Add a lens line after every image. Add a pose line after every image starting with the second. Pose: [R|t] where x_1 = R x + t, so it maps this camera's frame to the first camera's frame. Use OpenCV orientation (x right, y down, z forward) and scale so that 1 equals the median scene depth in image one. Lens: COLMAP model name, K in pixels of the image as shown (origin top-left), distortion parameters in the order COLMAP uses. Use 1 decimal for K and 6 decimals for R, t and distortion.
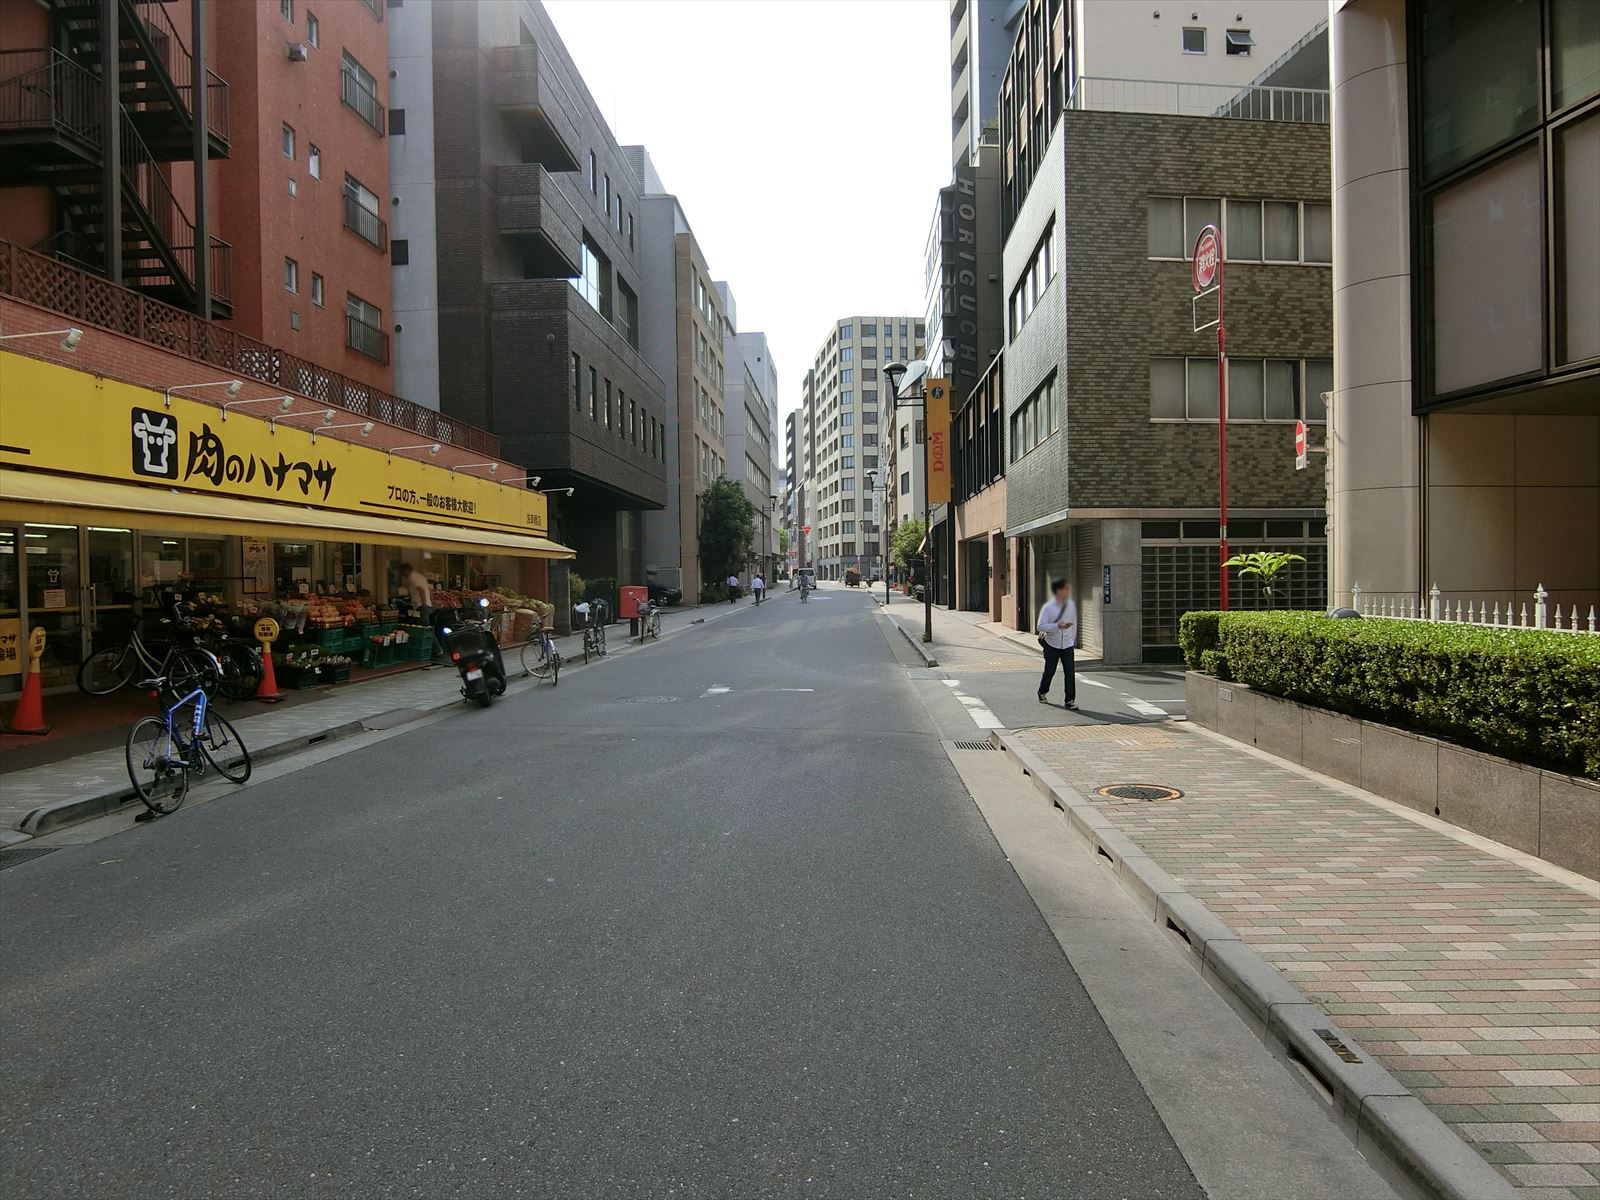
lens RADIAL K [[977.4, 0, 799.9], [0, 977.4, 591.5], [0, 0, 1]] dist [-0.003603, 0.000093]
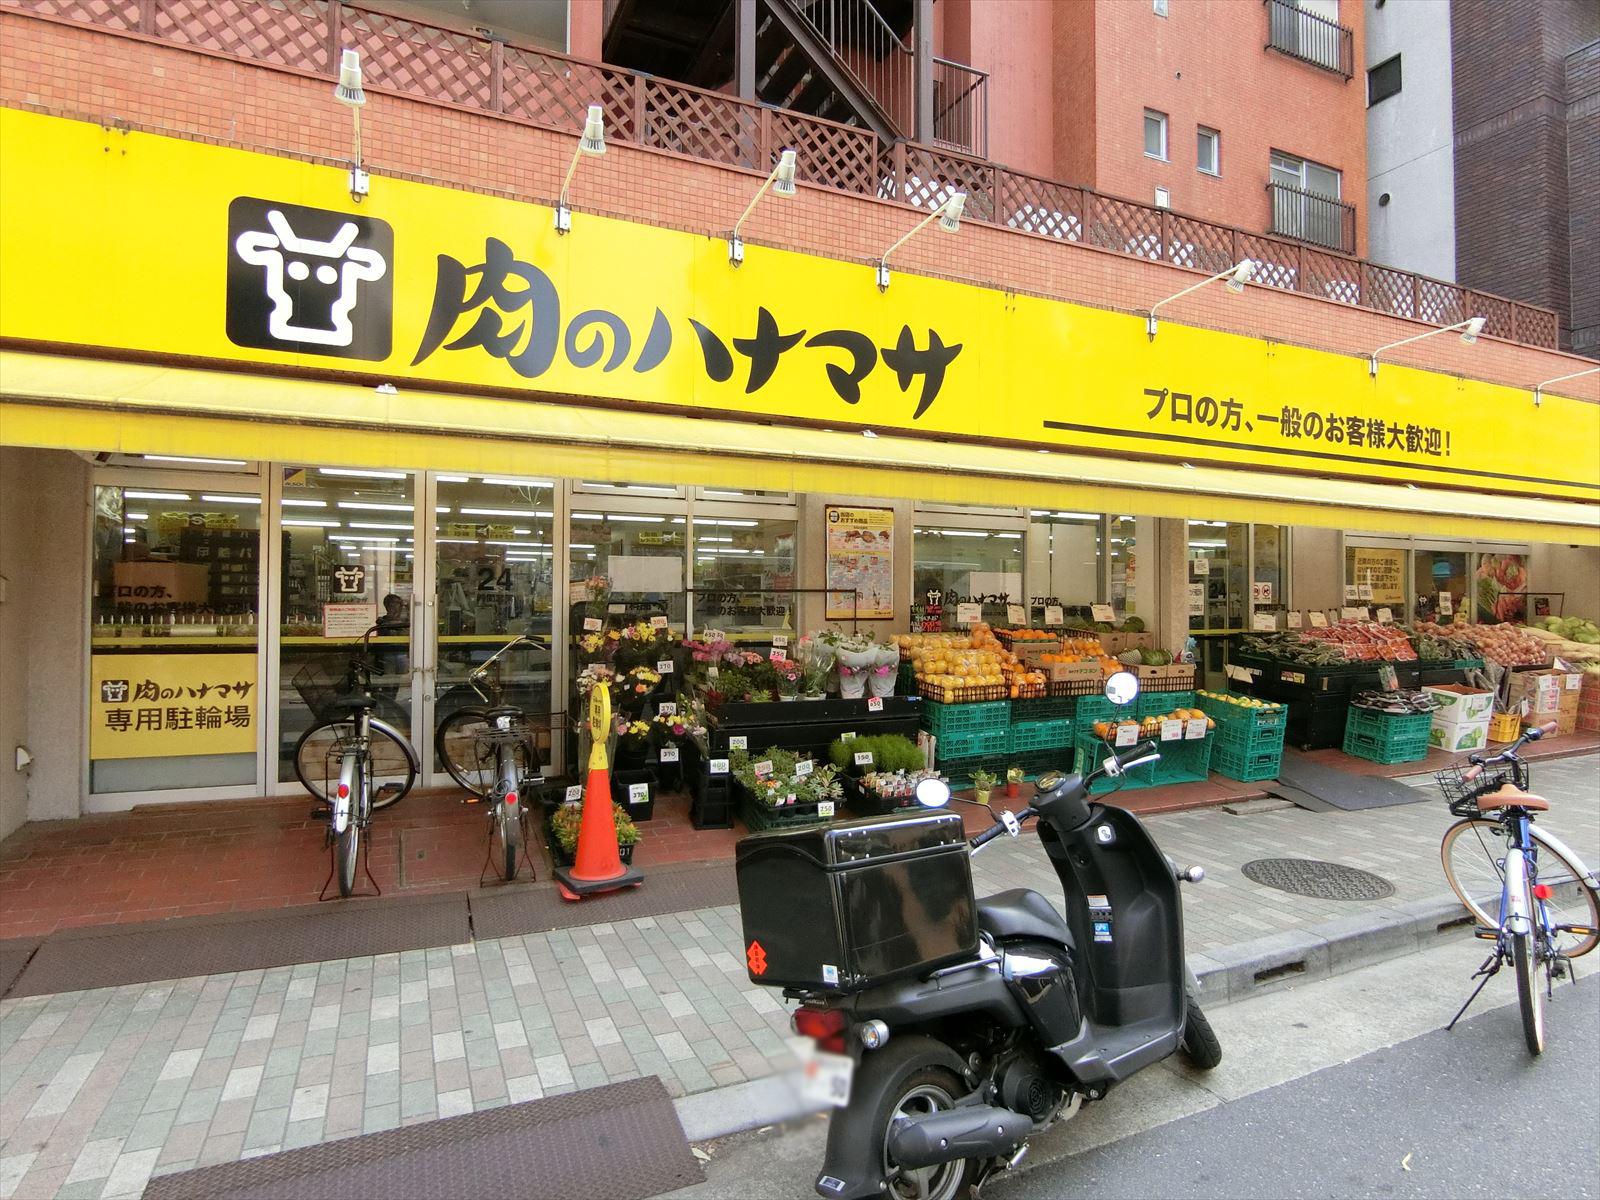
lens RADIAL K [[891.1, 0, 800.9], [0, 891.1, 591.5], [0, 0, 1]] dist [-0.000423, -0.006729]
pose [[0.465899, 0.001881, -0.884836, -0.163265], [-0.022274, 0.999706, -0.009603, -0.008899], [0.884557, 0.024183, 0.465804, 0.829631]]
